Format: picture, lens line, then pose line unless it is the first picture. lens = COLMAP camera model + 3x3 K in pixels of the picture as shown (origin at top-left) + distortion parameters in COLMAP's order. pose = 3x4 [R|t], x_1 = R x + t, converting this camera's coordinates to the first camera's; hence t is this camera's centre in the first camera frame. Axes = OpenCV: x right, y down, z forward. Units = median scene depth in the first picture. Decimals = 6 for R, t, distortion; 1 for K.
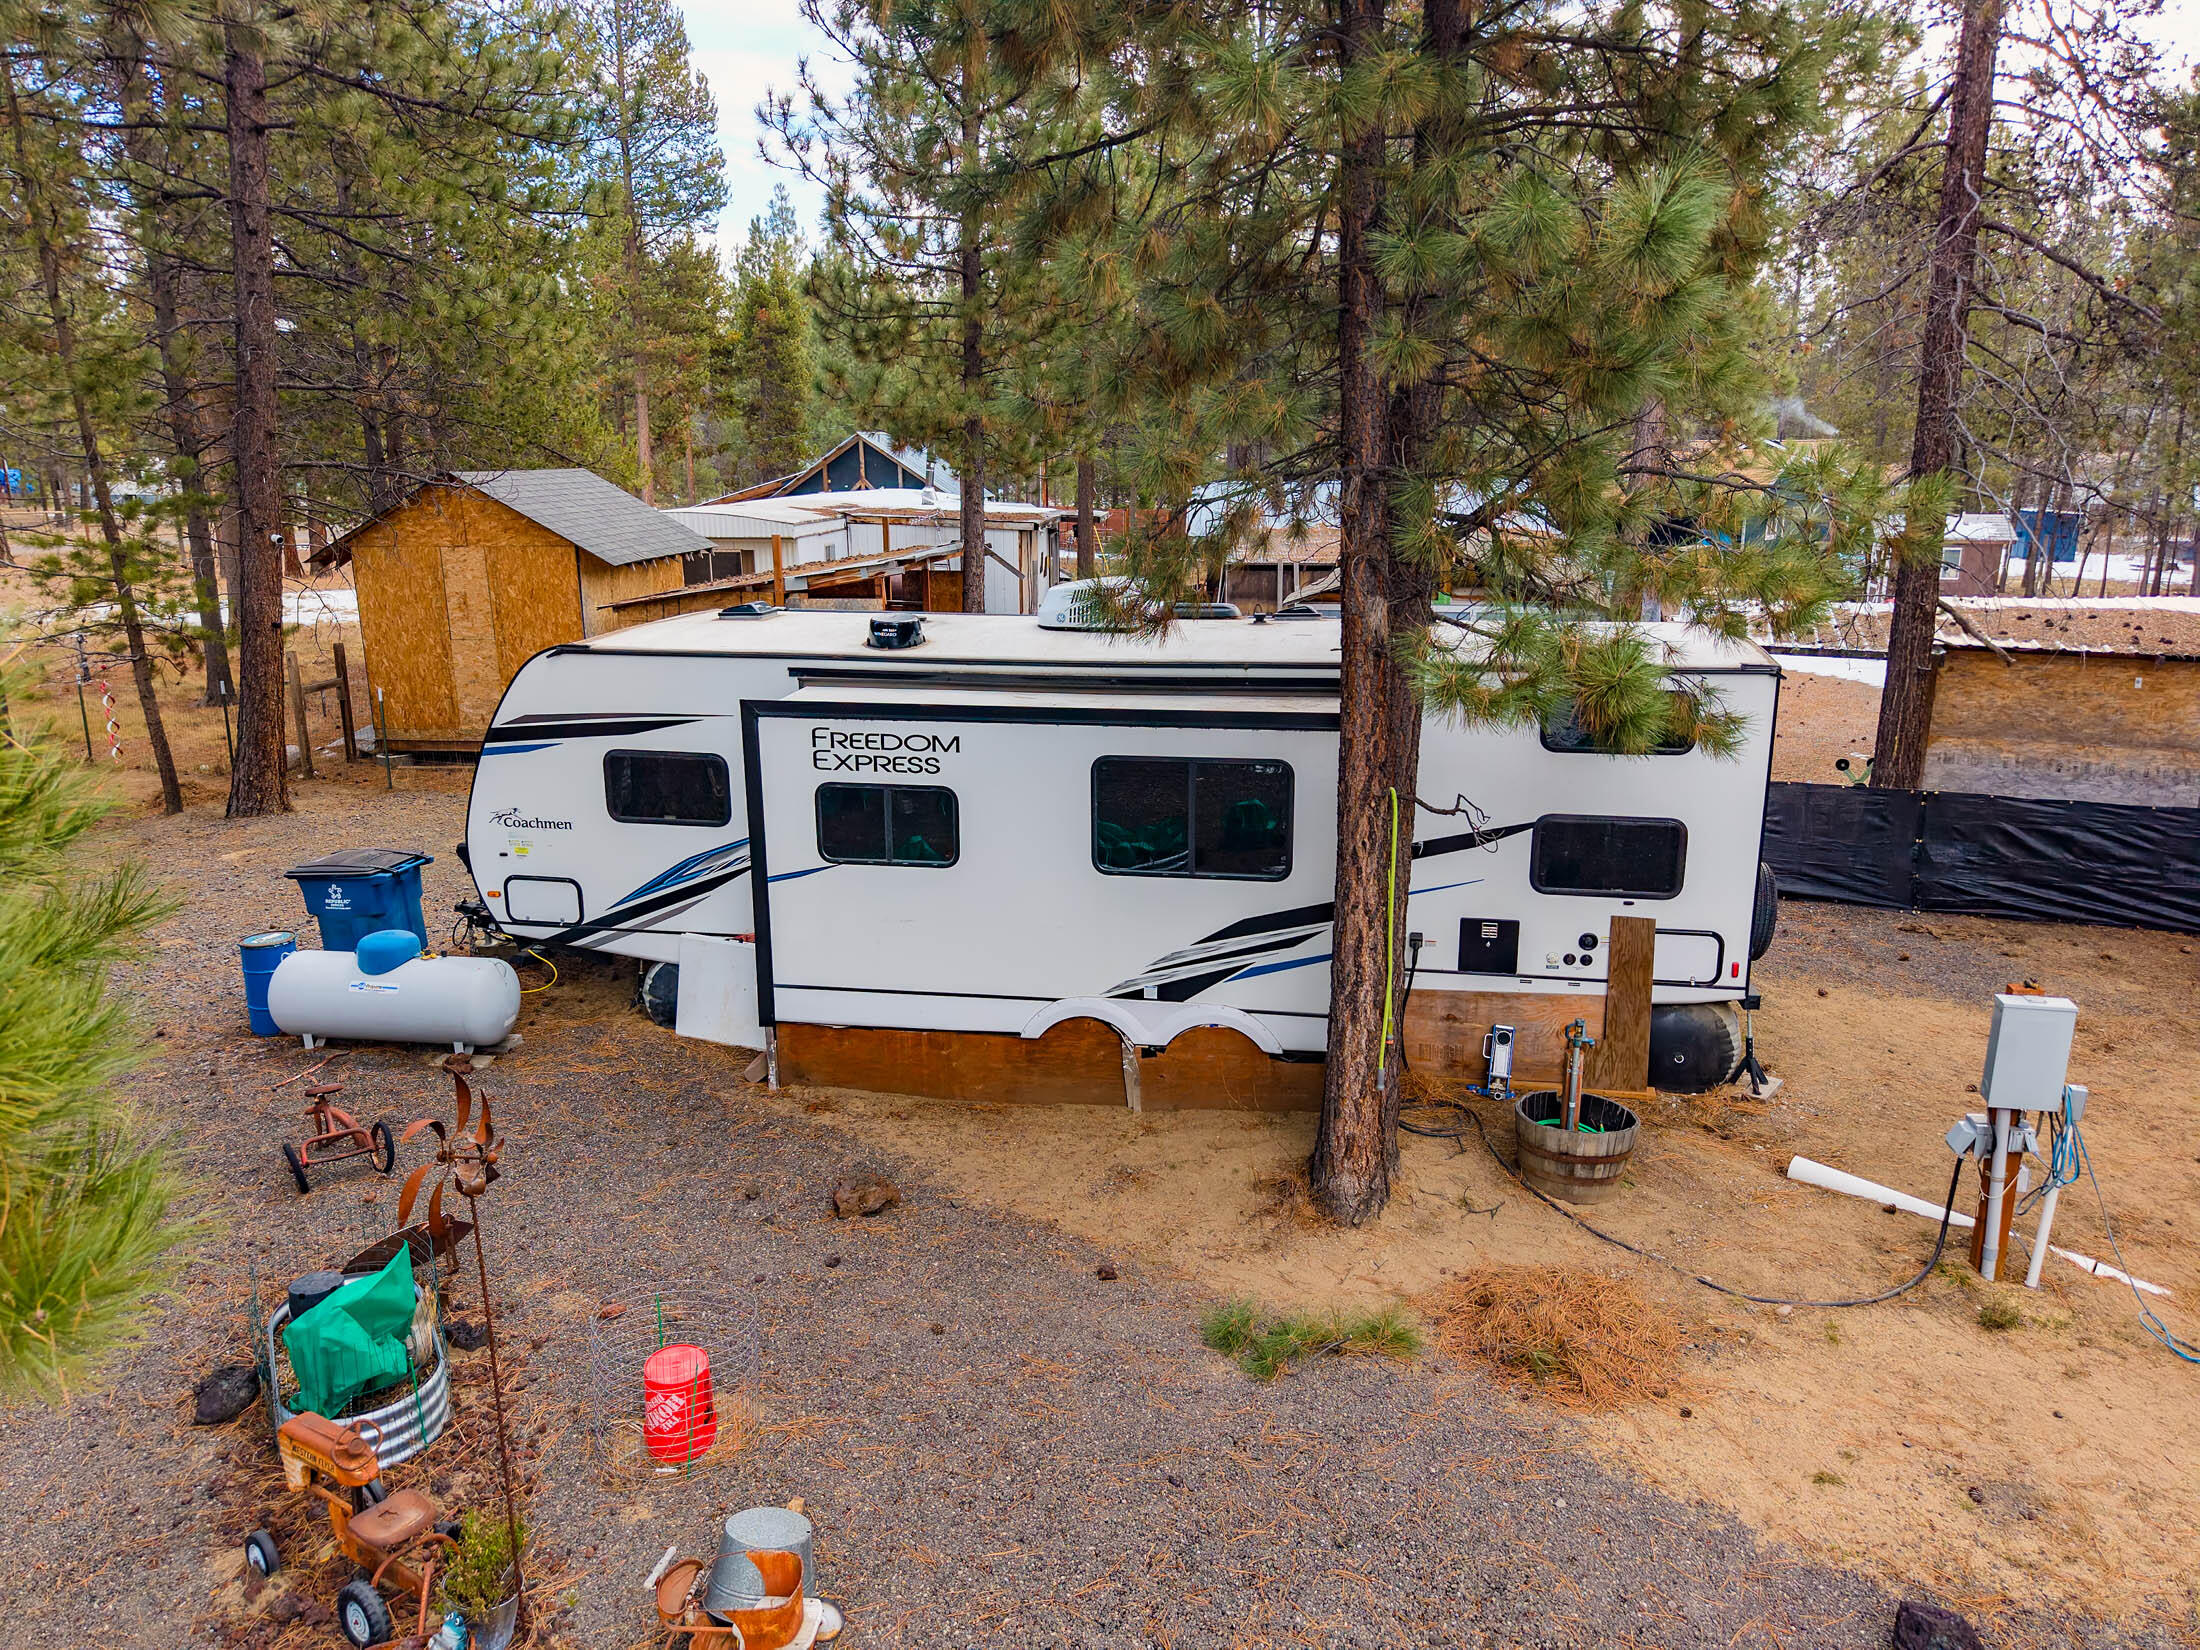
lens RADIAL K [[1464.4, 0, 1098.4], [0, 1464.4, 830.5], [0, 0, 1]] dist [0.023136, -0.022264]
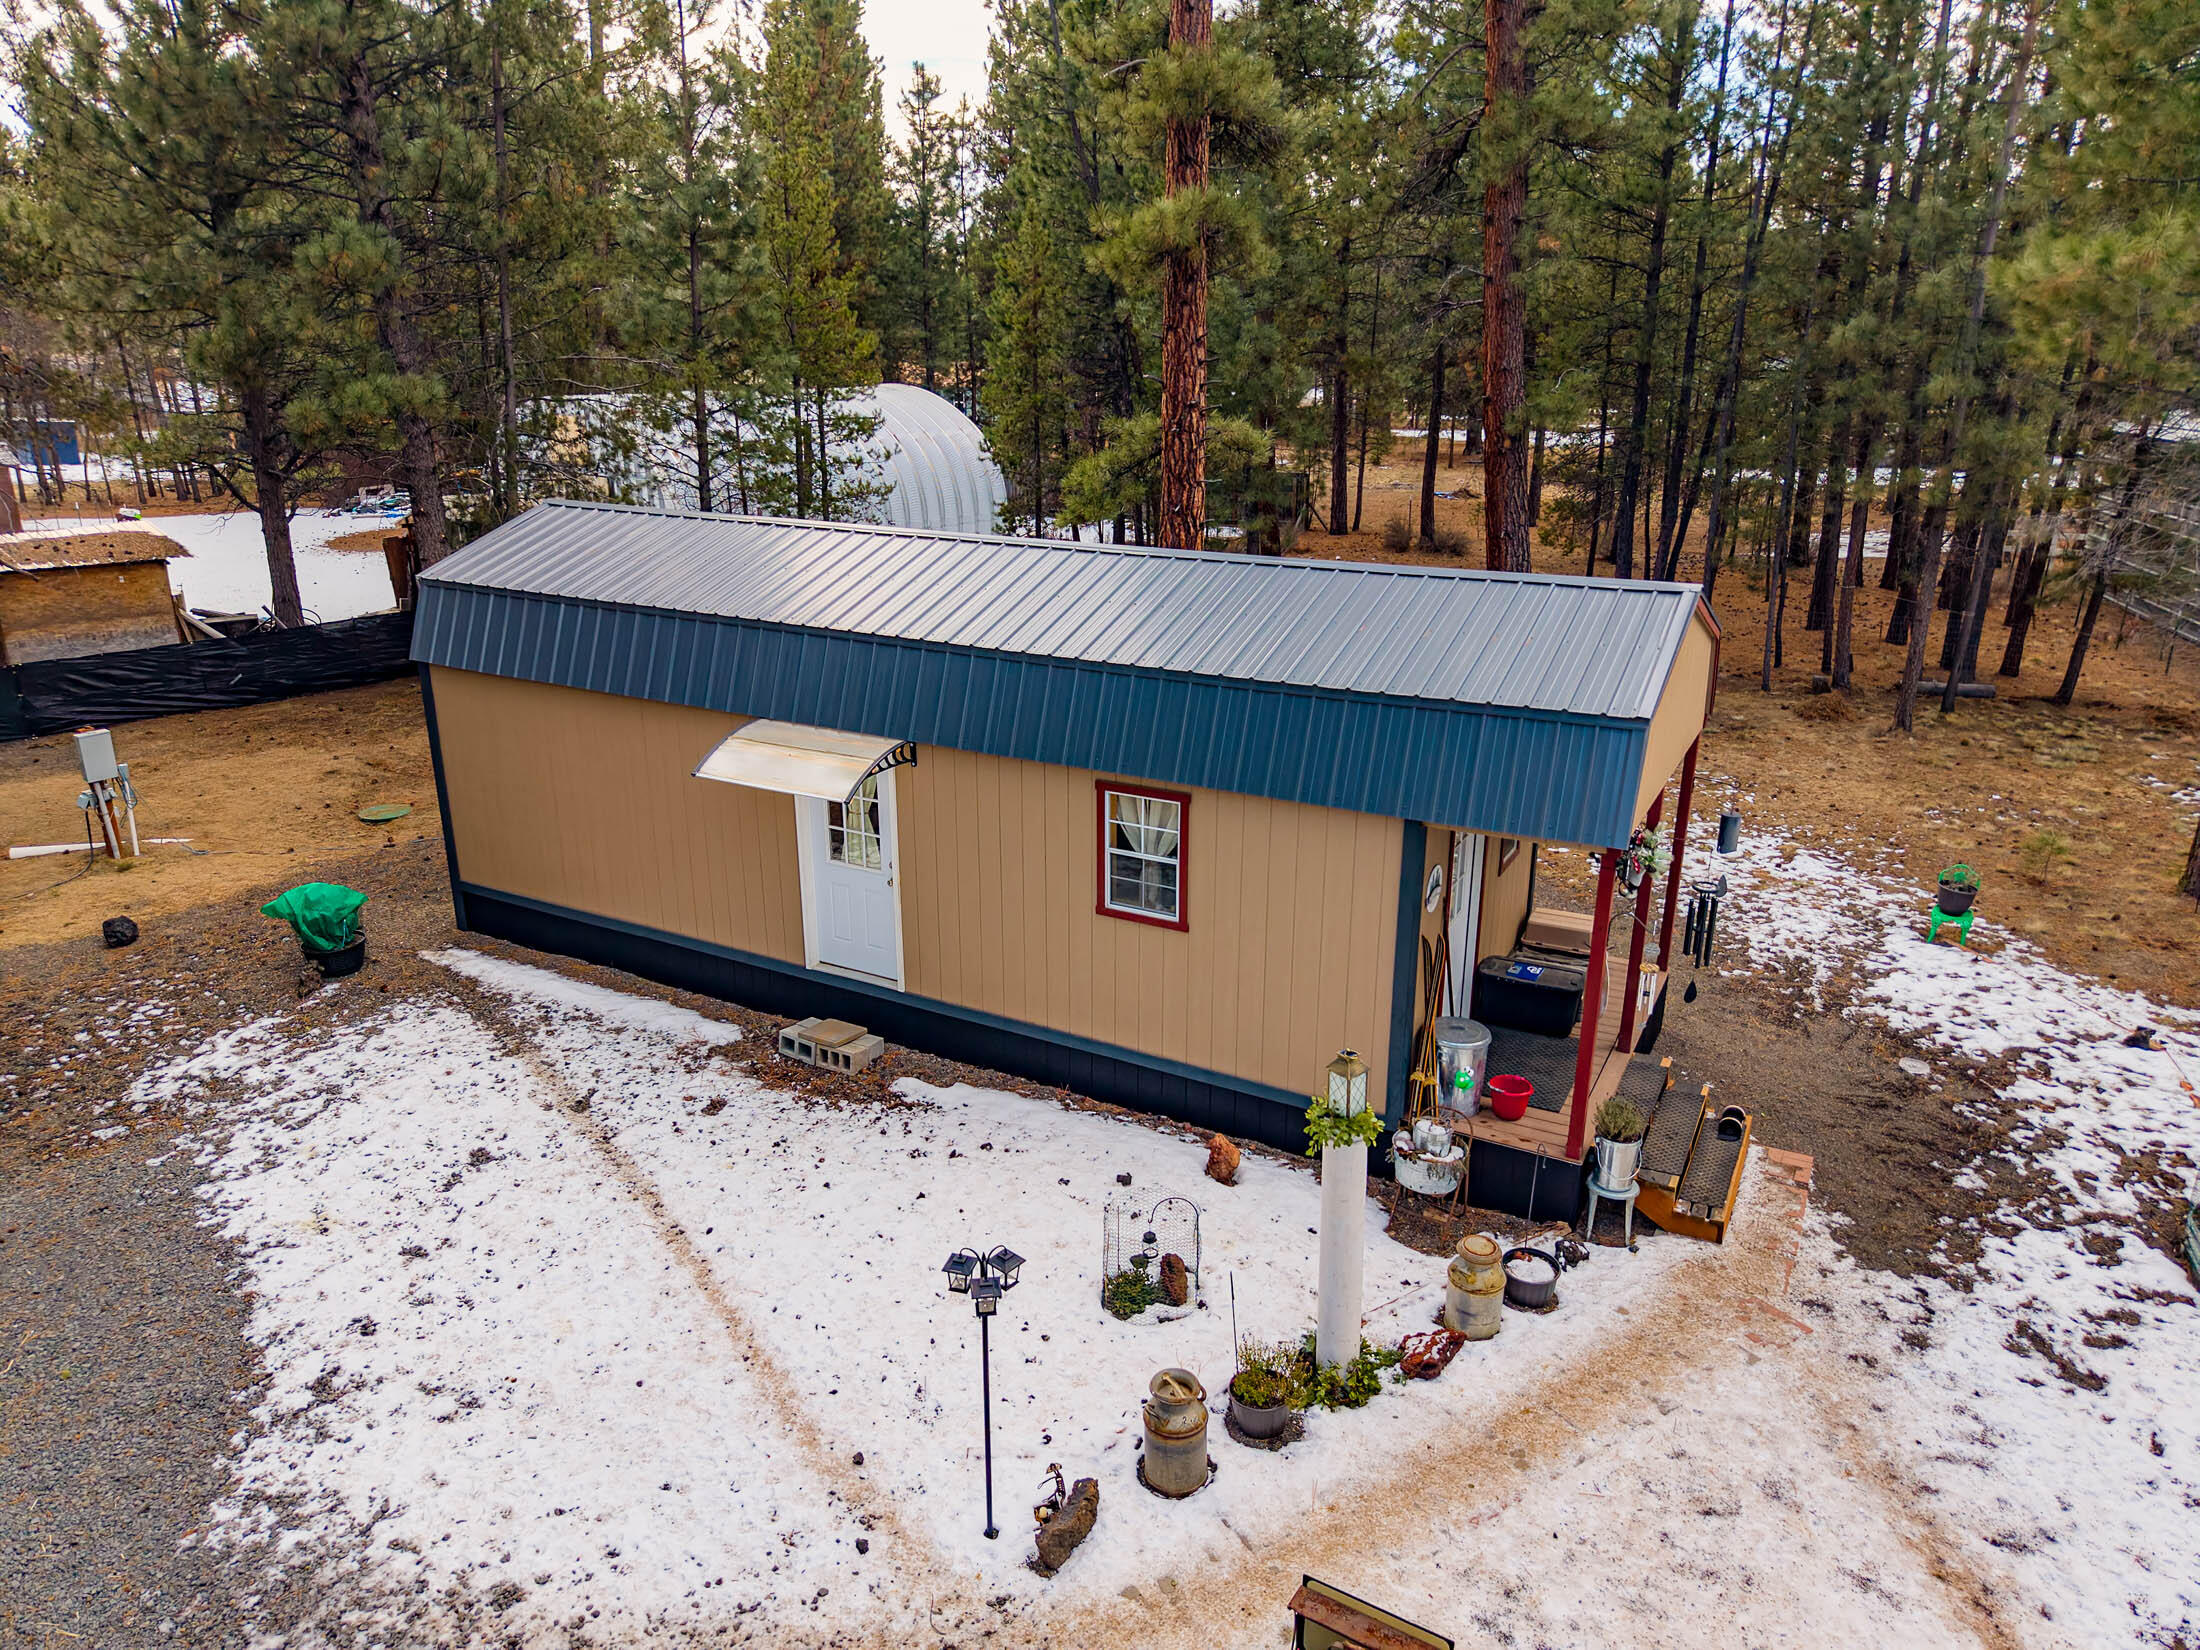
lens RADIAL K [[1464.4, 0, 1098.9], [0, 1464.4, 828.5], [0, 0, 1]] dist [0.023136, -0.022264]
pose [[0.398003, -0.288083, 0.870977, -0.602755], [0.218774, 0.951828, 0.214854, 0.080585], [-0.890916, 0.105034, 0.441855, -1.076983]]
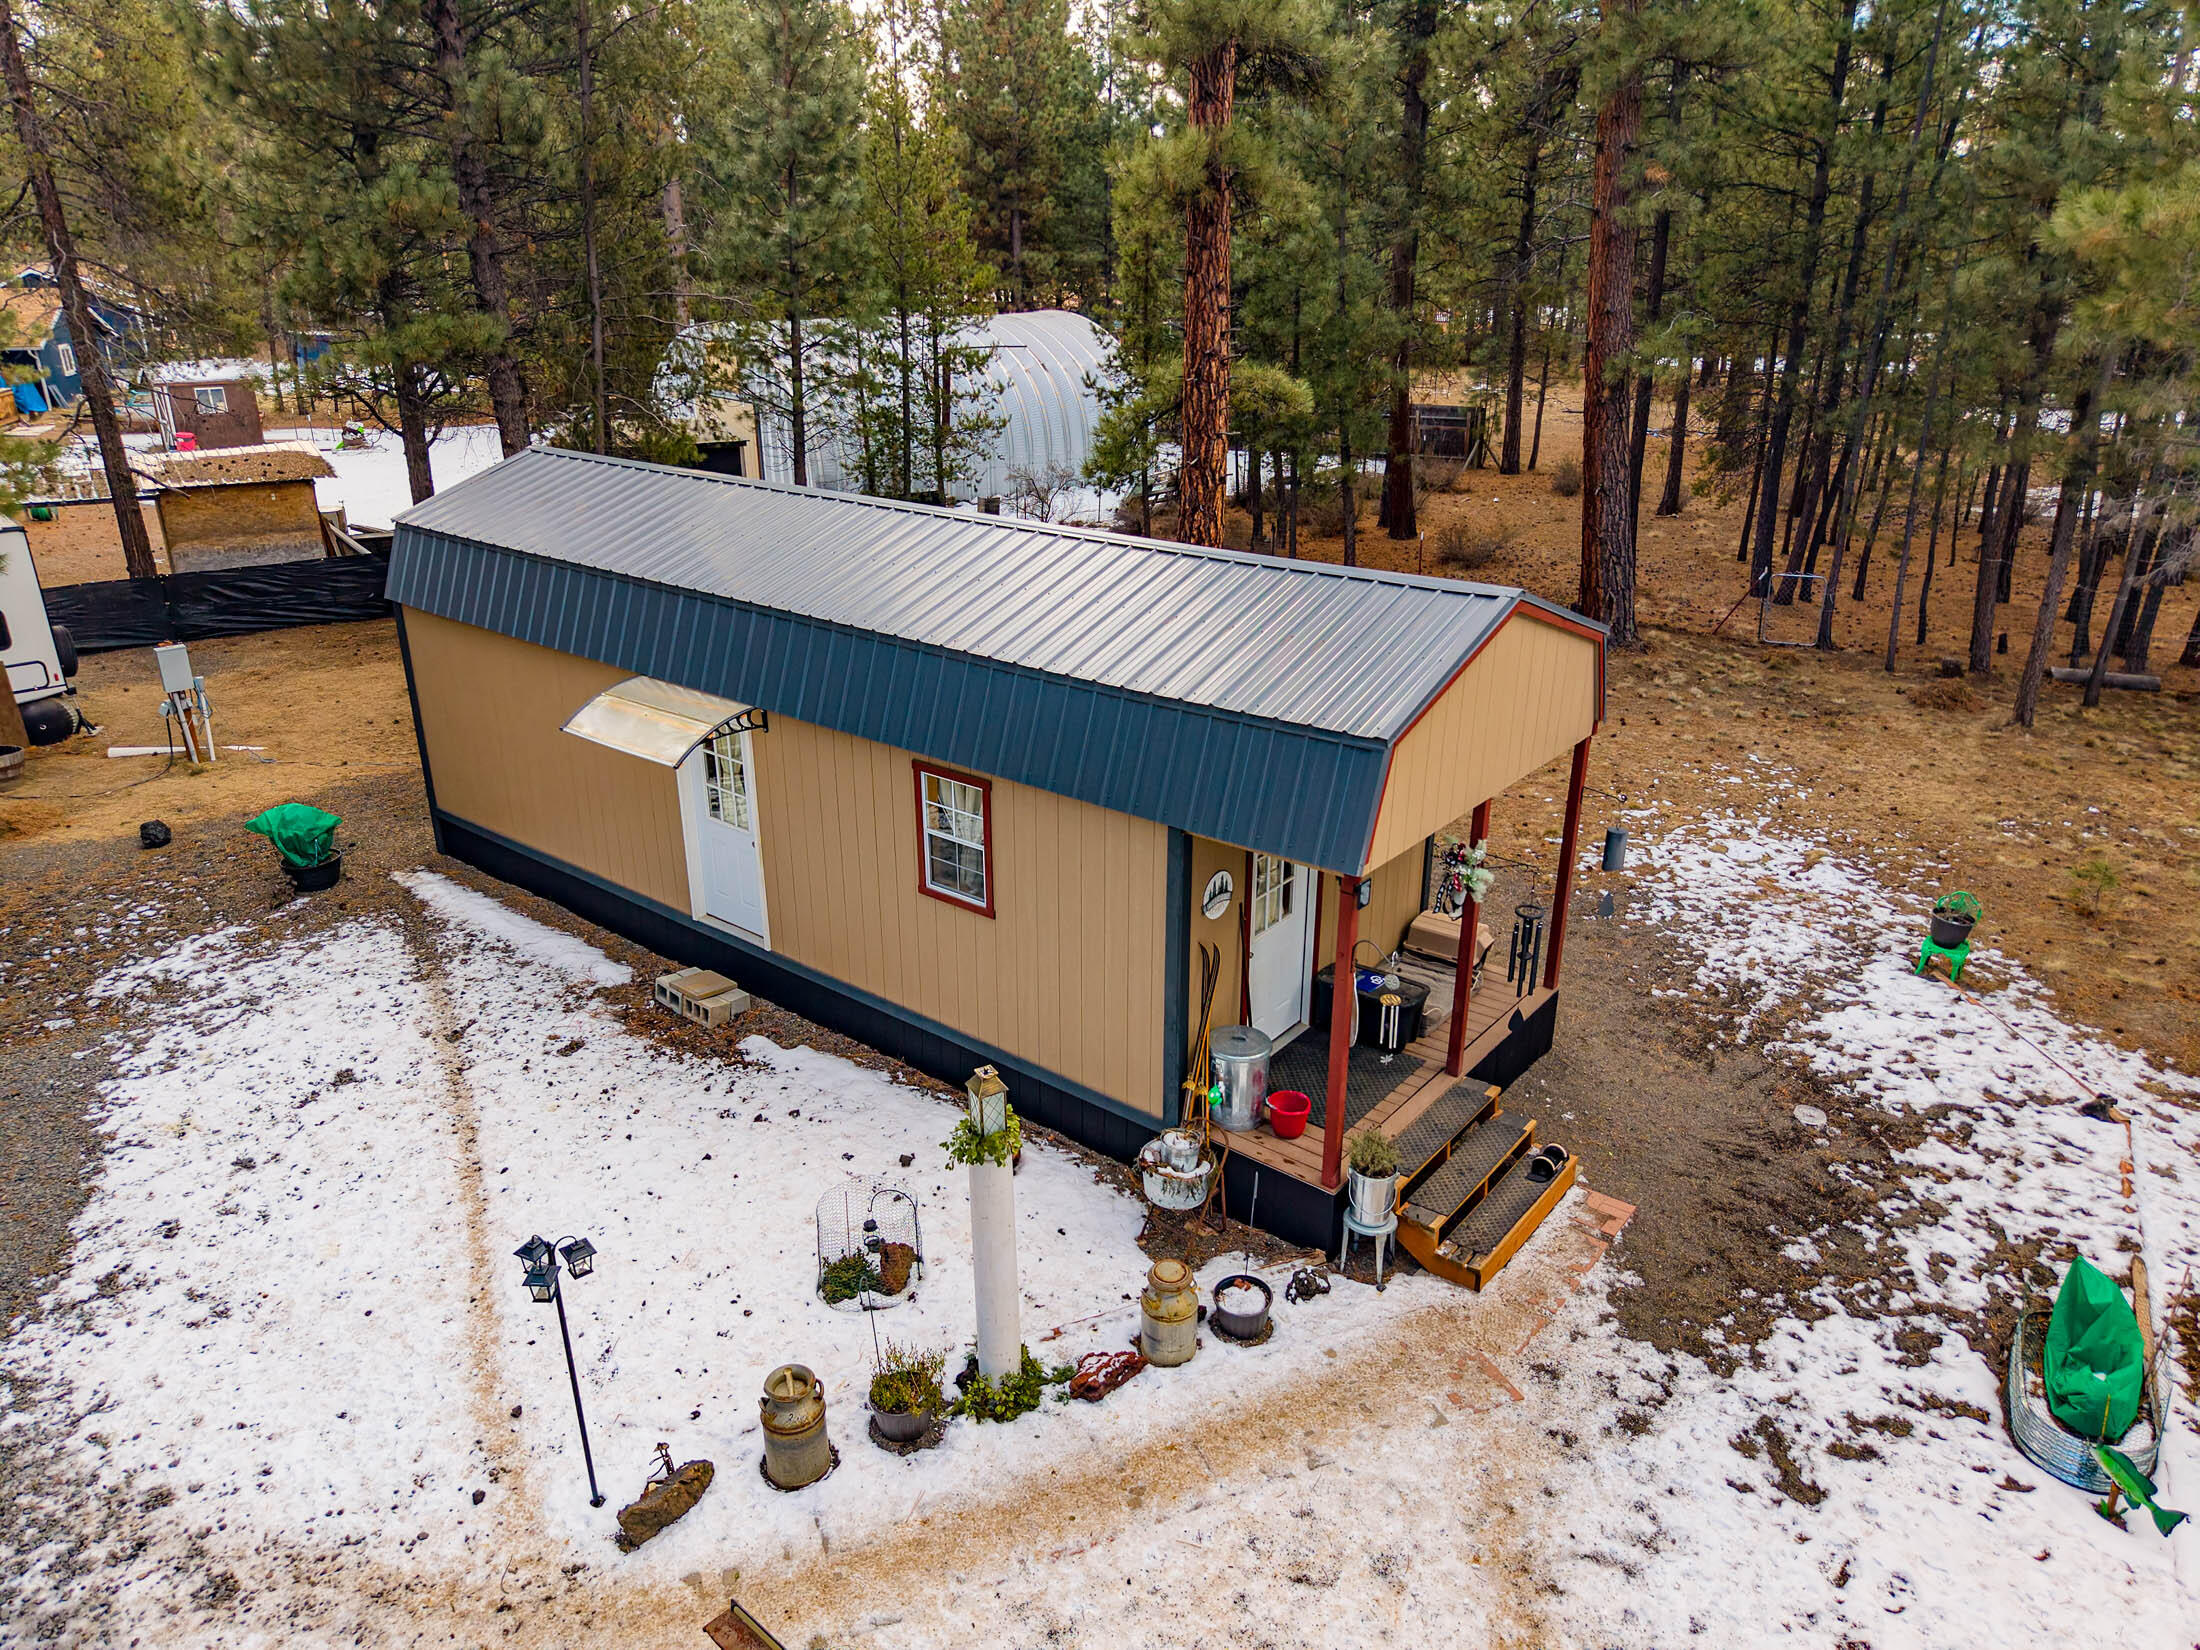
lens RADIAL K [[1464.4, 0, 1096.1], [0, 1464.4, 827.5], [0, 0, 1]] dist [0.023136, -0.022264]
pose [[0.547943, -0.302916, 0.779744, -0.427716], [0.197256, 0.952635, 0.231465, 0.104001], [-0.812926, 0.026980, 0.581742, -1.339327]]
